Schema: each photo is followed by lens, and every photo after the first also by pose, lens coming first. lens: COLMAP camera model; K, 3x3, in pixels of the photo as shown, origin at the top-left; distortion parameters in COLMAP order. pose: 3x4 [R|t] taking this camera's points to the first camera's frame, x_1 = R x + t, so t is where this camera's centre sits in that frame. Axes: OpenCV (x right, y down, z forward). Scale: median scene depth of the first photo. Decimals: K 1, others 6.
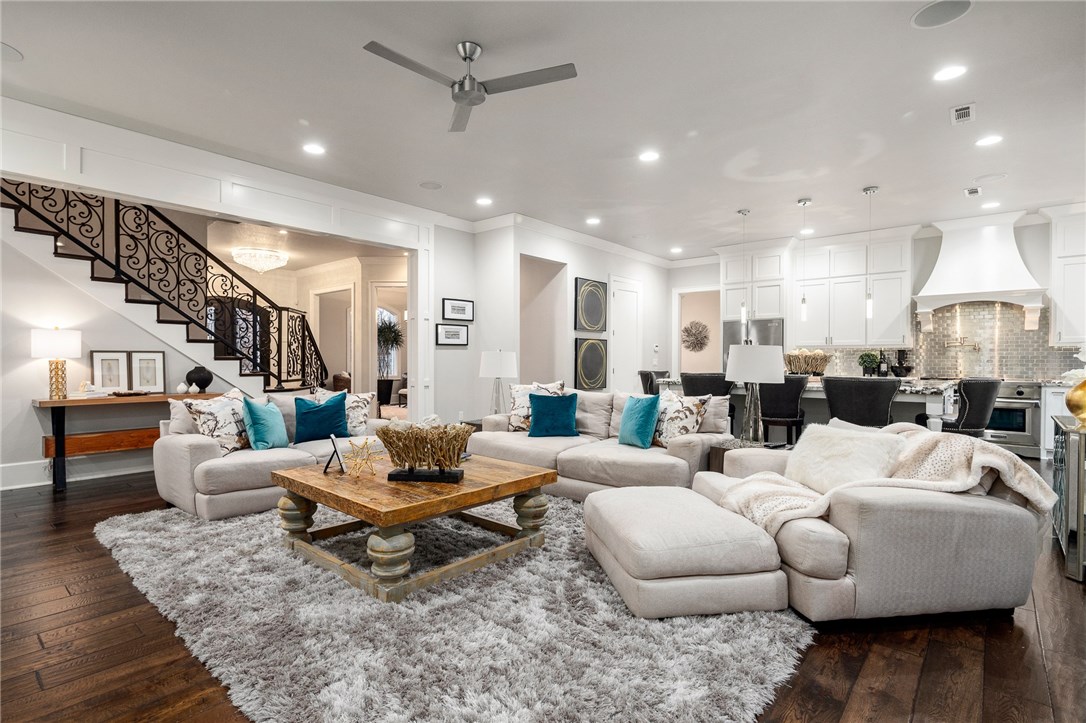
lens RADIAL K [[532.6, 0, 521.6], [0, 532.6, 356.4], [0, 0, 1]] dist [0.003628, -0.004917]
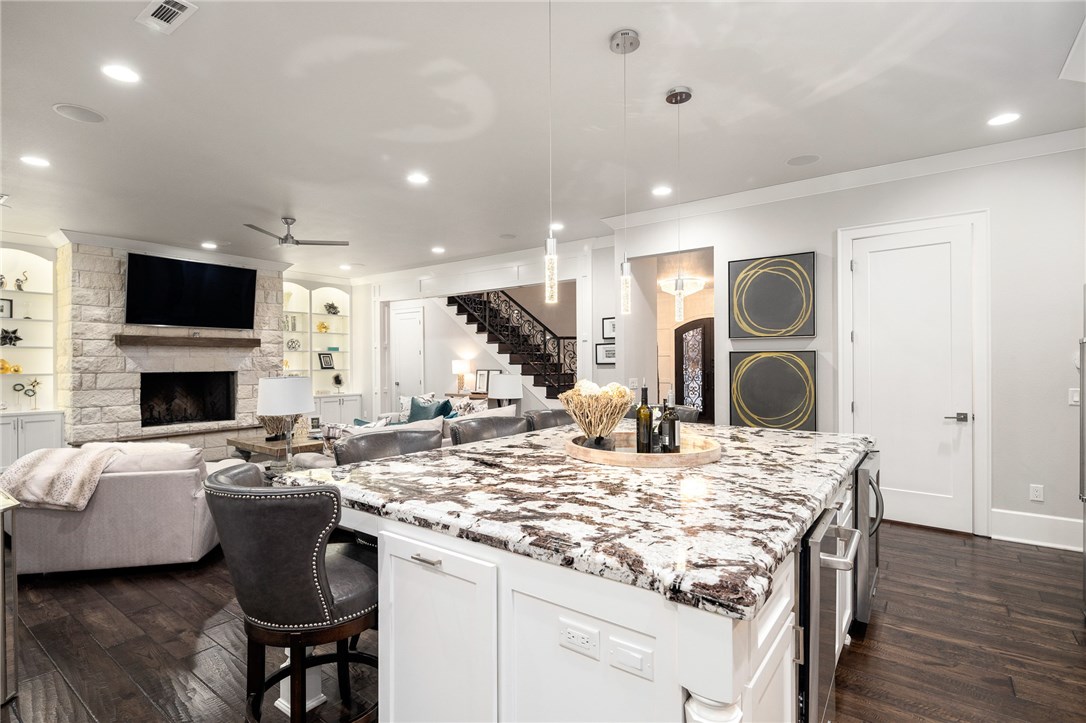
lens RADIAL K [[532.6, 0, 542.8], [0, 532.6, 363.5], [0, 0, 1]] dist [0.003628, -0.004917]
pose [[0.077670, 0.000837, -0.996979, 1.092328], [0.008631, 0.999962, 0.001511, -0.032317], [0.996942, -0.008723, 0.077660, 1.022079]]
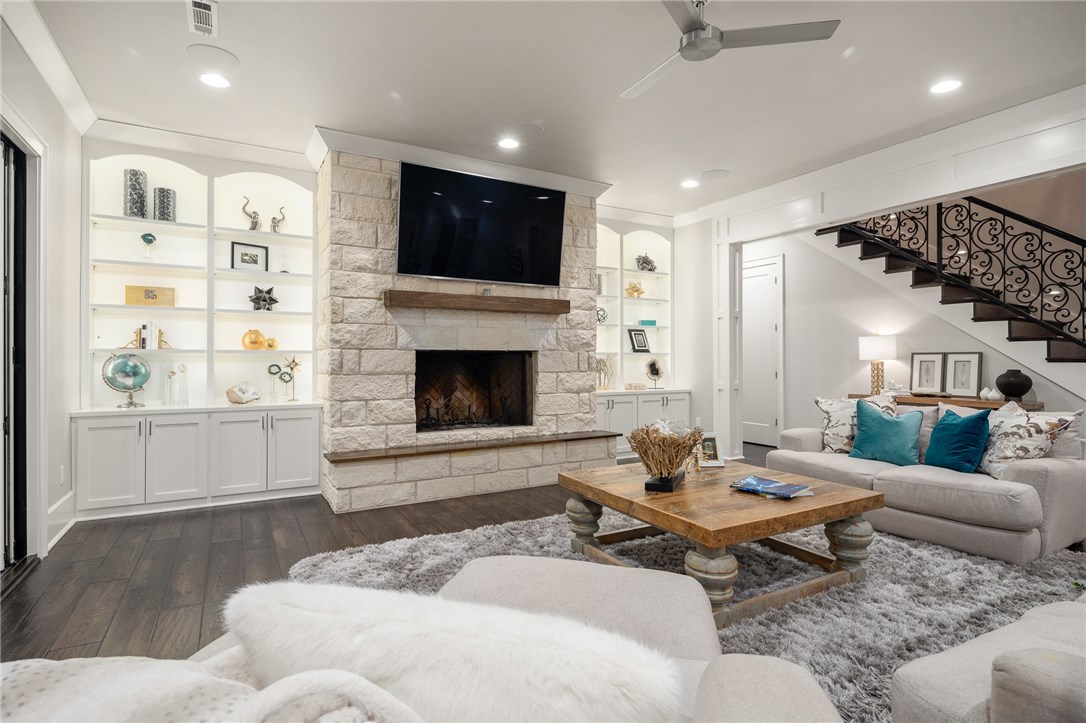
lens RADIAL K [[532.6, 0, 539.5], [0, 532.6, 360.0], [0, 0, 1]] dist [0.003628, -0.004917]
pose [[-0.321655, -0.000403, -0.946857, 0.439977], [0.002917, 0.999995, -0.001417, 0.002837], [0.946852, -0.003218, -0.321652, 0.590882]]
